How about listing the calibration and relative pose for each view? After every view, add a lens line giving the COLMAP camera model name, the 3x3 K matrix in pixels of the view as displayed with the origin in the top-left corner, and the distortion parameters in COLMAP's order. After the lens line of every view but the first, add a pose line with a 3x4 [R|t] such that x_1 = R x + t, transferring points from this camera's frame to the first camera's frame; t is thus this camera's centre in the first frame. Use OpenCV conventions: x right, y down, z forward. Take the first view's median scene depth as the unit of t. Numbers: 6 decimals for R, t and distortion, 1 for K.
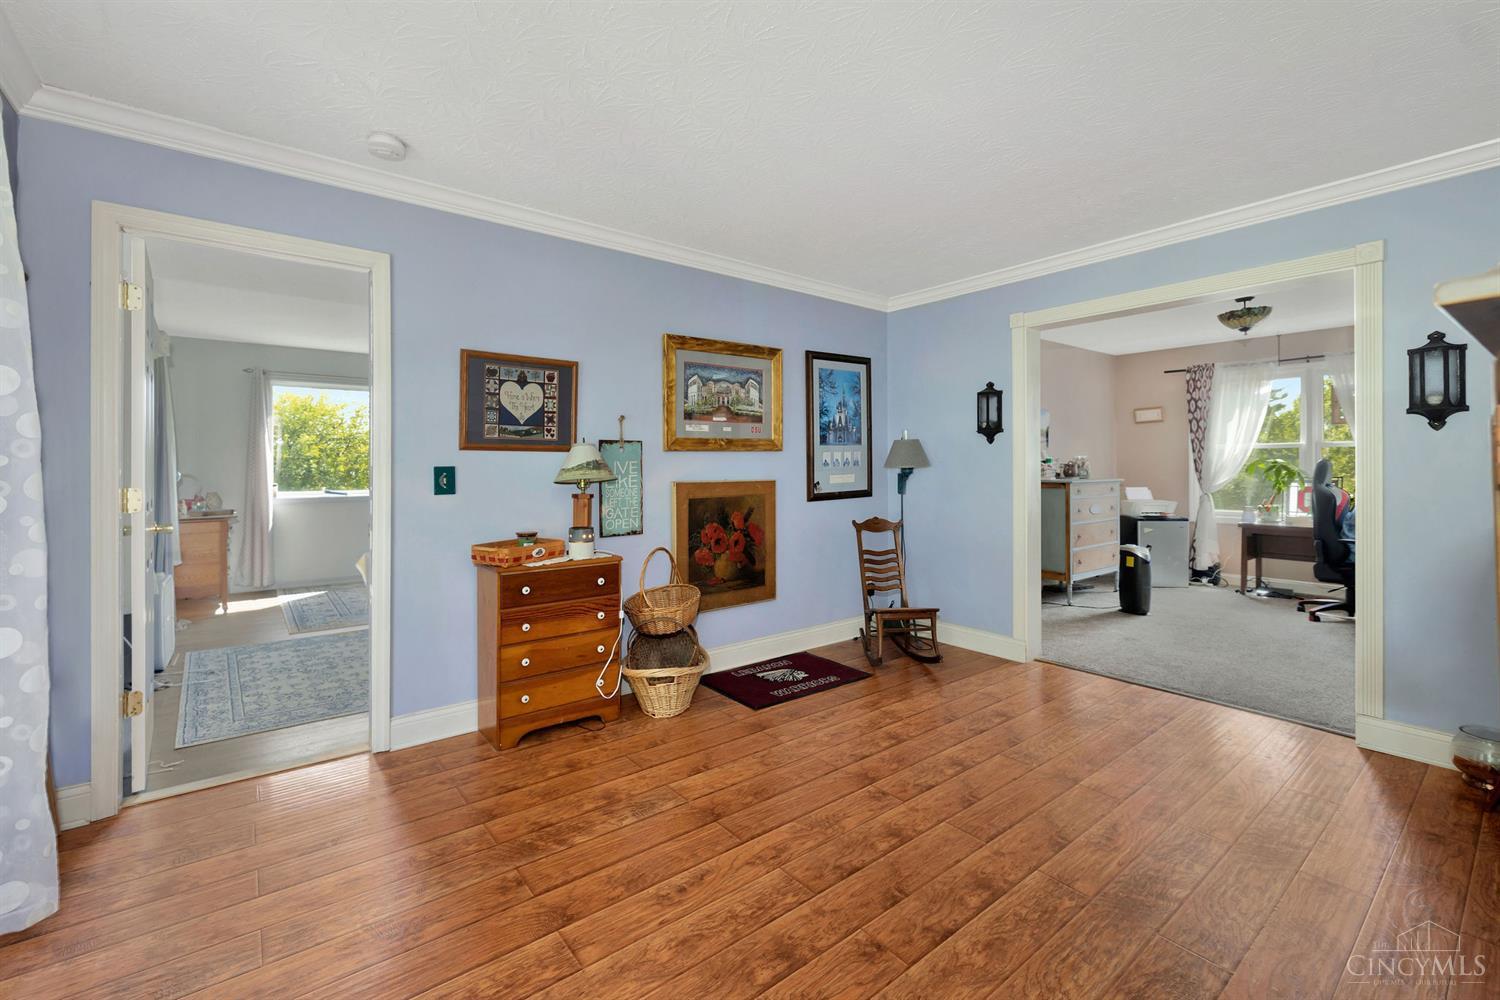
lens RADIAL K [[640.9, 0, 750.2], [0, 640.9, 469.0], [0, 0, 1]] dist [-0.000073, -0.000103]
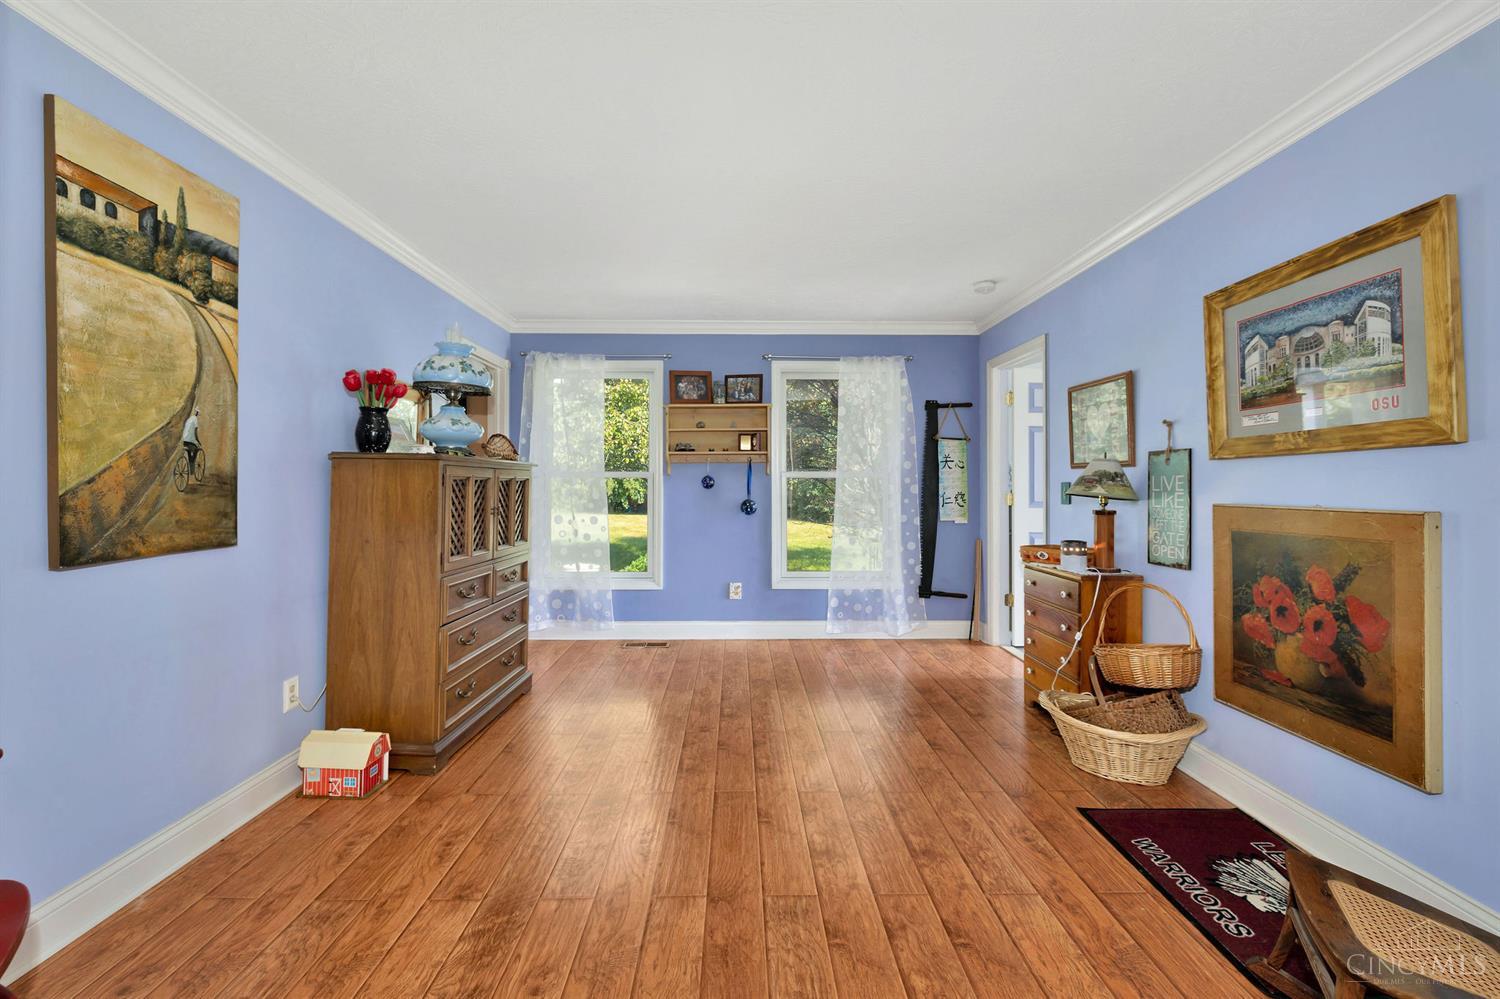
lens RADIAL K [[640.9, 0, 748.9], [0, 640.9, 484.8], [0, 0, 1]] dist [-0.000073, -0.000103]
pose [[-0.609067, 0.003084, -0.793112, 0.719484], [-0.001488, 0.999986, 0.005031, -0.003300], [0.793117, 0.004244, -0.609054, 0.995679]]
